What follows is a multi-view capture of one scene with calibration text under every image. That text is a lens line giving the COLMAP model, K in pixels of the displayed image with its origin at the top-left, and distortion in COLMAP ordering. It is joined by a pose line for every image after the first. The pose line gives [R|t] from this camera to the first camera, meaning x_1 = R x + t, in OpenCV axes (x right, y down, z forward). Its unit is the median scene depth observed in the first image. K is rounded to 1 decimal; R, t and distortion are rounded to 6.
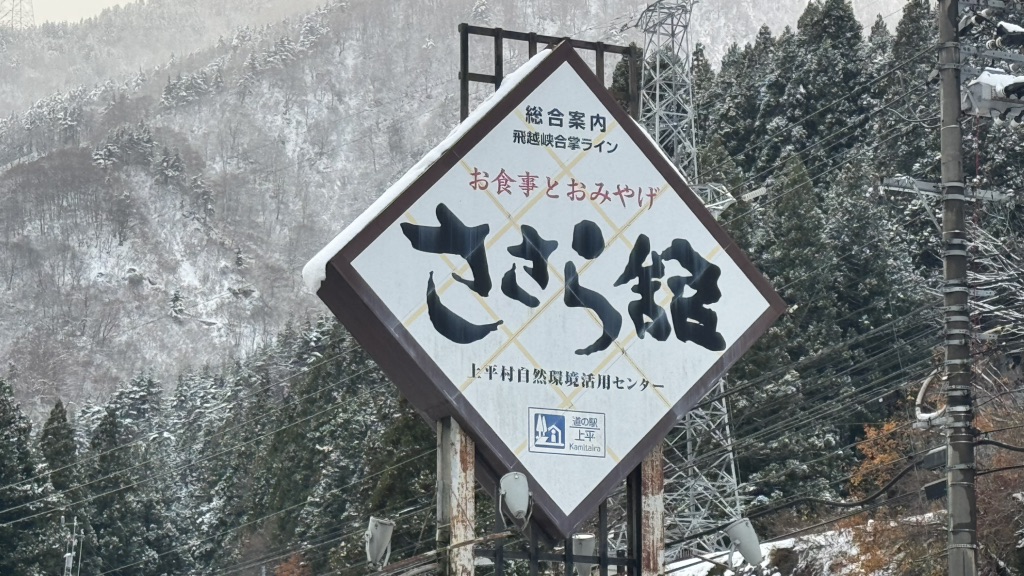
lens RADIAL K [[3077.5, 0, 513.4], [0, 3077.5, 288.8], [0, 0, 1]] dist [0.372877, 0.000000]
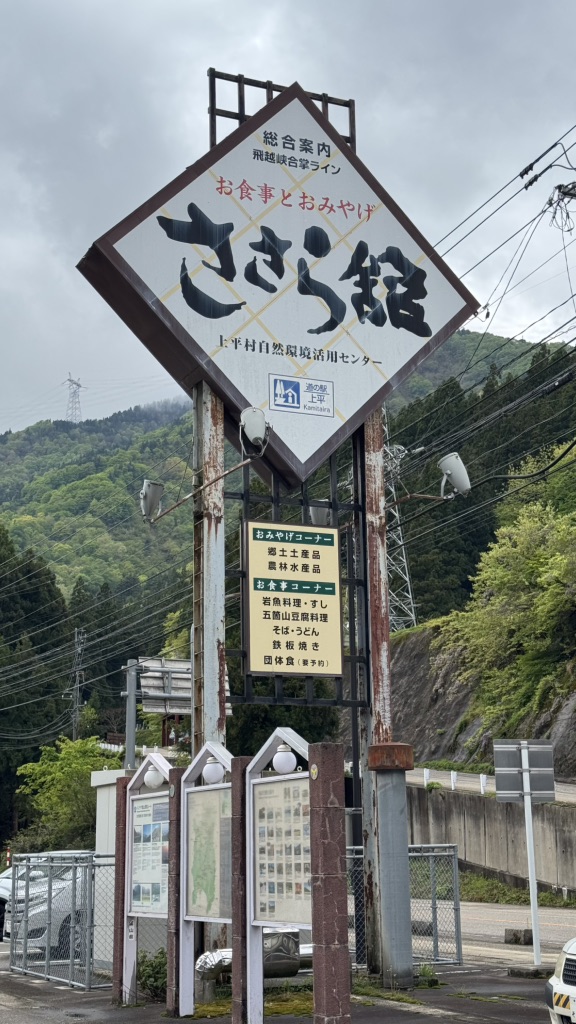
lens RADIAL K [[1423.8, 0, 290.4], [0, 1423.8, 516.9], [0, 0, 1]] dist [0.100822, 0.000000]
pose [[0.999804, -0.018061, -0.008073, 0.016468], [0.017951, 0.999748, -0.013515, 0.099735], [0.008315, 0.013367, 0.999876, 0.443042]]
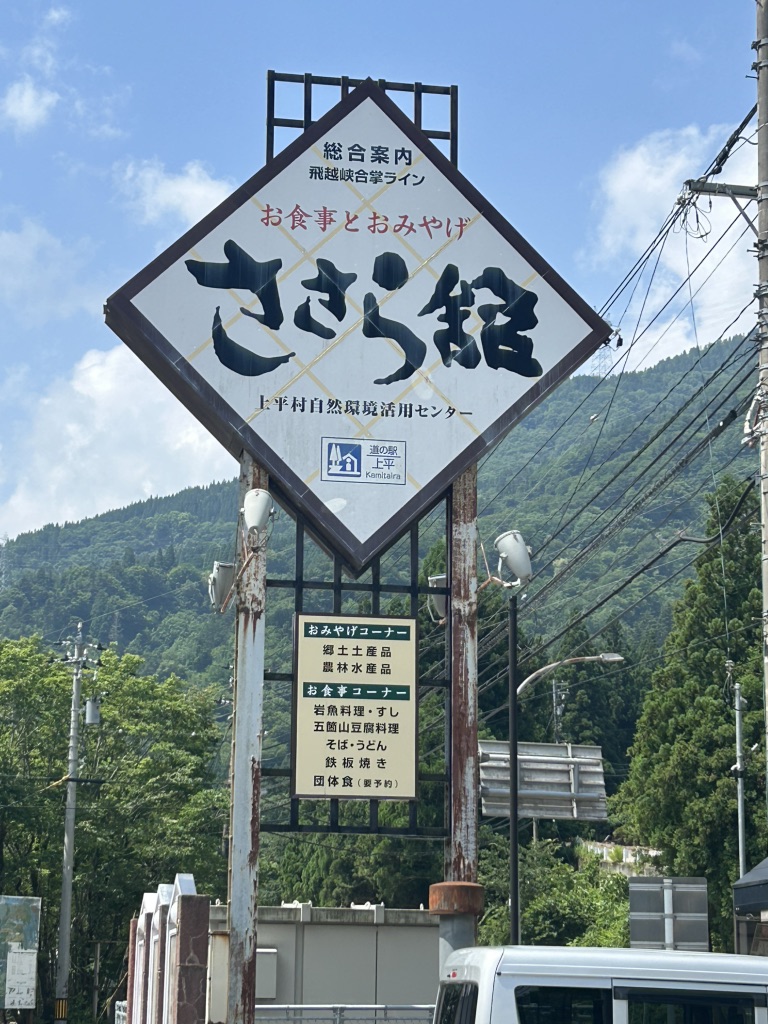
lens RADIAL K [[2062.8, 0, 386.9], [0, 2062.8, 515.6], [0, 0, 1]] dist [0.155709, 0.000000]
pose [[0.963666, -0.050012, -0.262387, 0.196017], [0.046511, 0.998727, -0.019541, 0.076597], [0.263030, 0.006627, 0.964765, 0.355122]]
